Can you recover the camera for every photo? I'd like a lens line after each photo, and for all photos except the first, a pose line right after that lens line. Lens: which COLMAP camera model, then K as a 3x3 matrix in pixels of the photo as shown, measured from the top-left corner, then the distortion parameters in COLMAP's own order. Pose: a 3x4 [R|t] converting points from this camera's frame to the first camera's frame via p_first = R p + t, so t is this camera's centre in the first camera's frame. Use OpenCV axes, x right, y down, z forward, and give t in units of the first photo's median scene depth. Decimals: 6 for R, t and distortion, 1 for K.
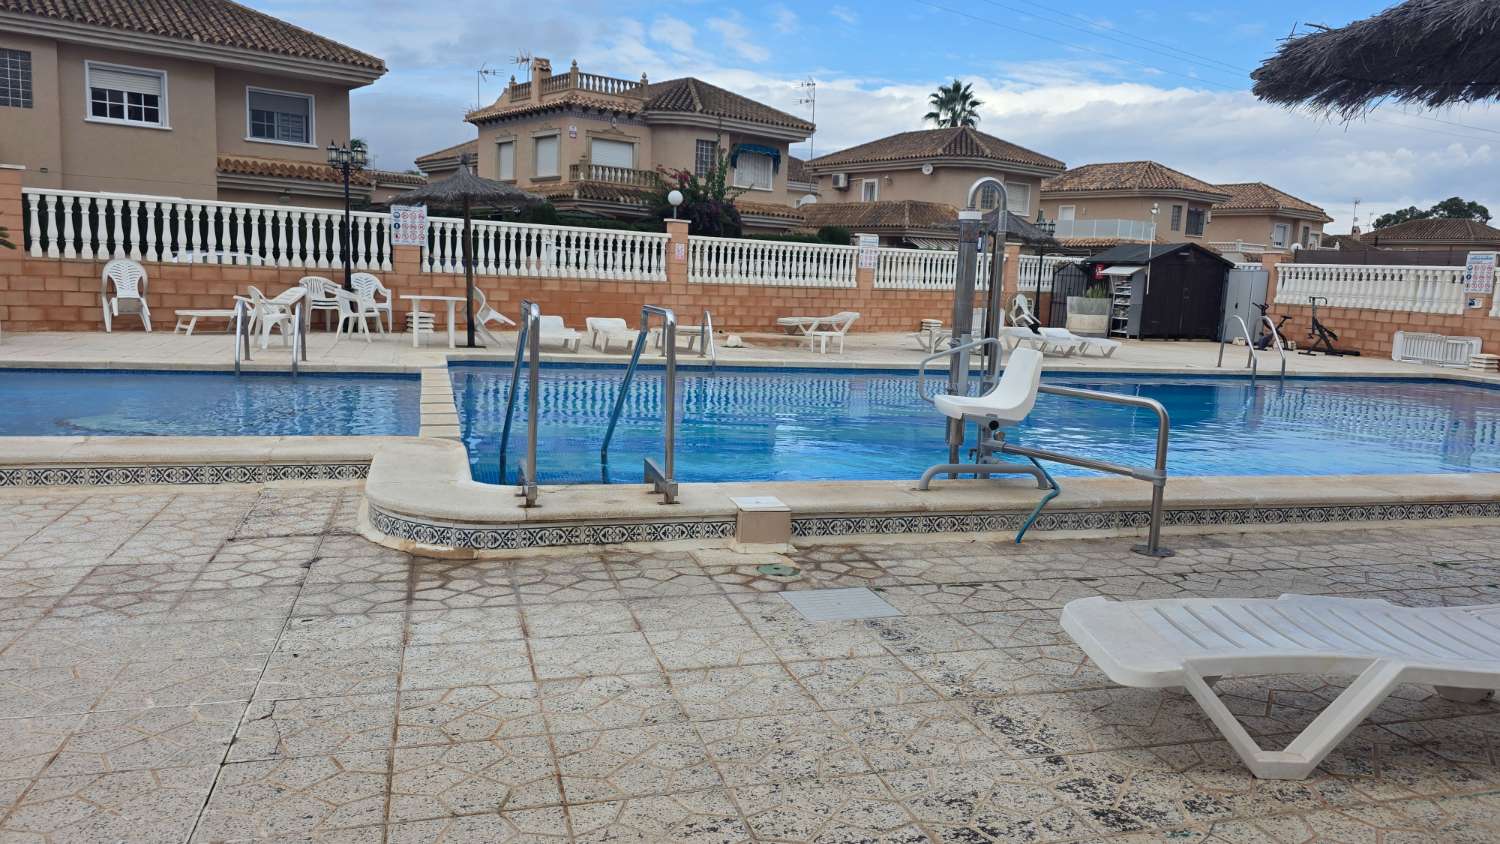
lens RADIAL K [[1071.2, 0, 754.6], [0, 1071.2, 426.1], [0, 0, 1]] dist [0.079883, -0.084619]
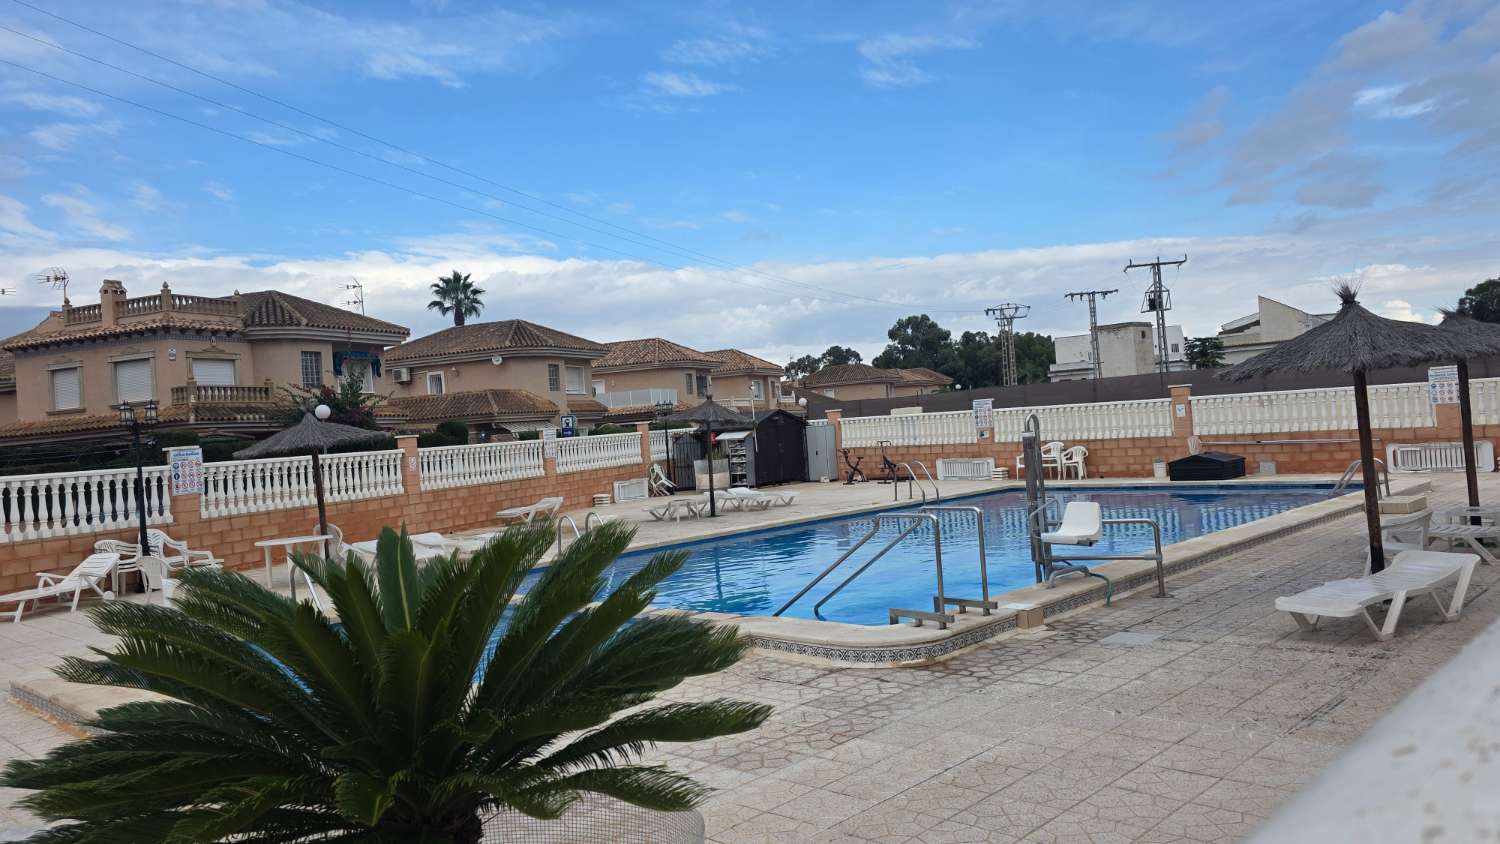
lens RADIAL K [[1071.2, 0, 757.6], [0, 1071.2, 412.2], [0, 0, 1]] dist [0.079883, -0.084619]
pose [[0.865563, -0.098283, 0.491062, -0.283082], [0.176925, 0.977335, -0.116248, -0.026155], [-0.468507, 0.187501, 0.863333, -0.096334]]
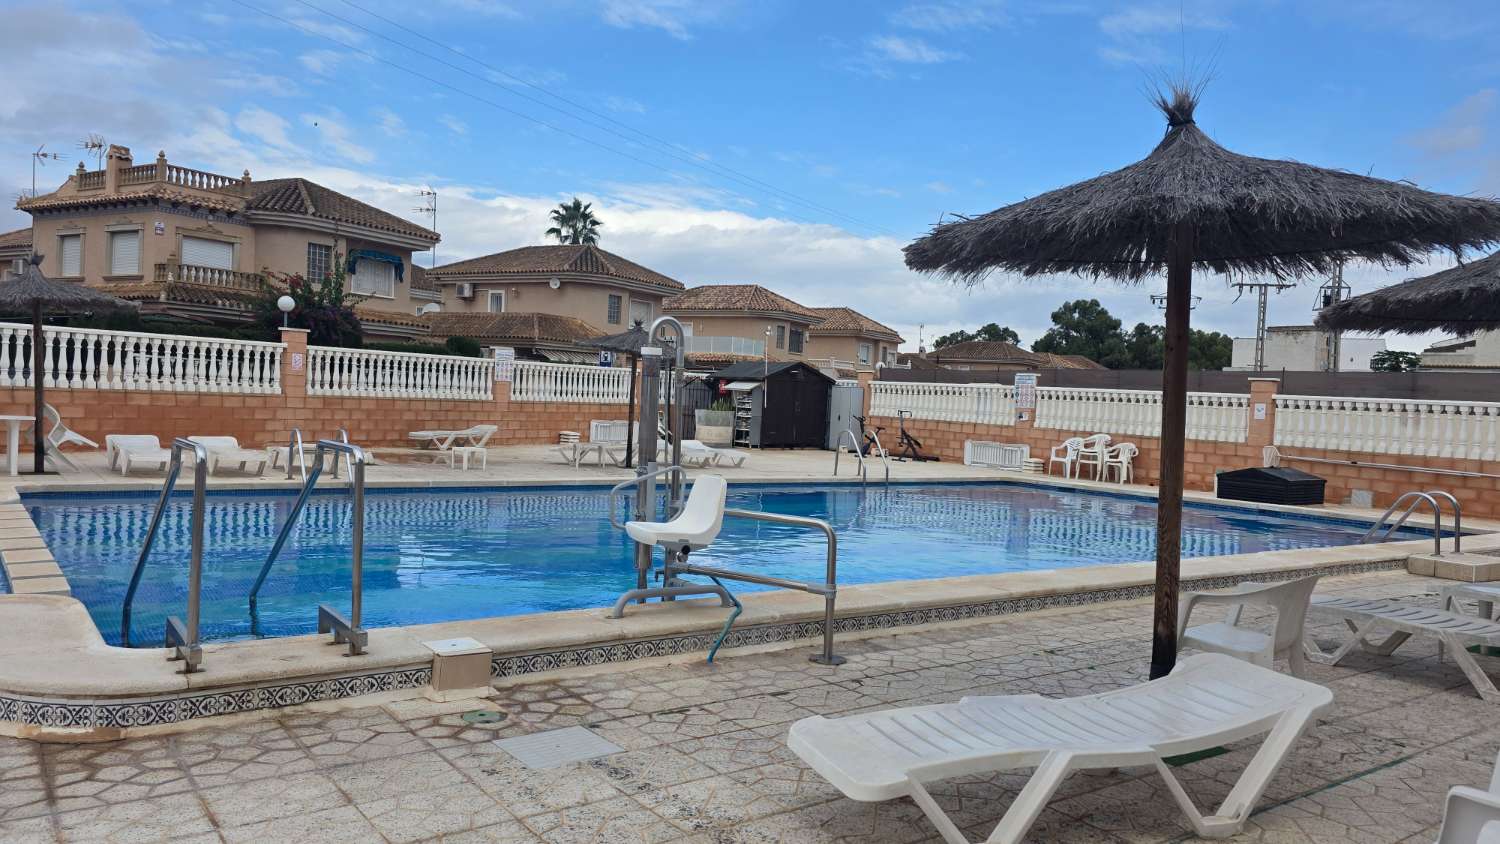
lens RADIAL K [[1071.2, 0, 753.0], [0, 1071.2, 426.2], [0, 0, 1]] dist [0.079883, -0.084619]
pose [[0.940653, -0.007994, 0.339277, -0.016942], [0.041563, 0.994911, -0.091791, -0.005470], [-0.336816, 0.100445, 0.936198, -0.003055]]
